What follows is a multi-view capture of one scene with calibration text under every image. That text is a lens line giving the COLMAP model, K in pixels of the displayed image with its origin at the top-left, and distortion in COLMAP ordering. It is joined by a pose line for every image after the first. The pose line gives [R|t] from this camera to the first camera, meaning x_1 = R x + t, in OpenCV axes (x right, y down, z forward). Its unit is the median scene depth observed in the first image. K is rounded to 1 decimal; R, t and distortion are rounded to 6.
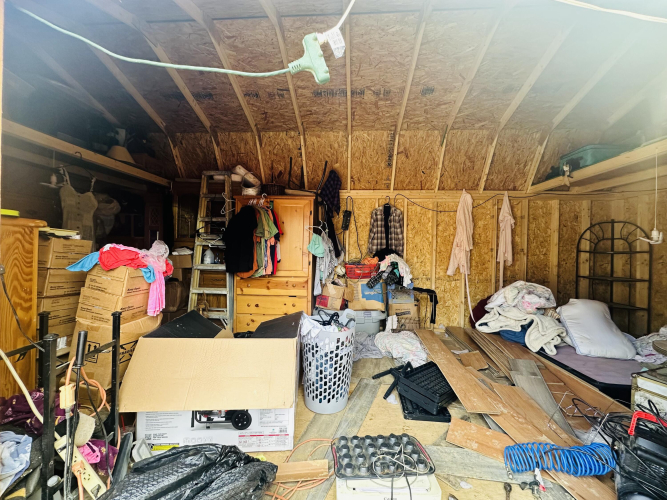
lens RADIAL K [[267.5, 0, 336.5], [0, 267.5, 249.0], [0, 0, 1]] dist [-0.006934, 0.001241]
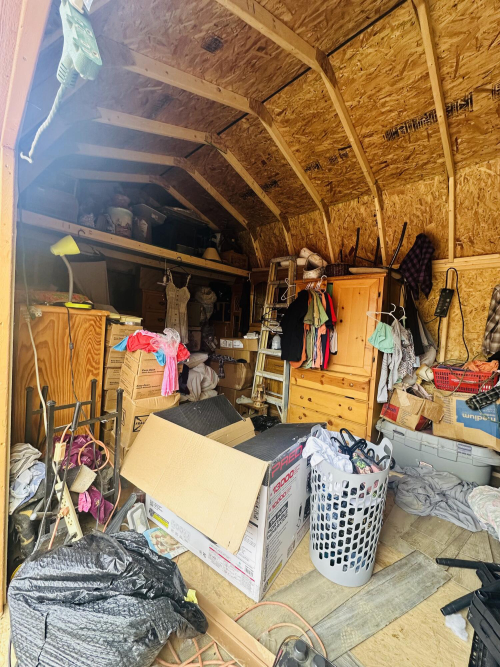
lens RADIAL K [[267.5, 0, 248.5], [0, 267.5, 333.0], [0, 0, 1]] dist [-0.006934, 0.001241]
pose [[0.755208, 0.046470, -0.653836, 0.128693], [-0.047320, 0.998746, 0.016328, -0.020099], [0.653775, 0.018608, 0.756460, 0.172062]]
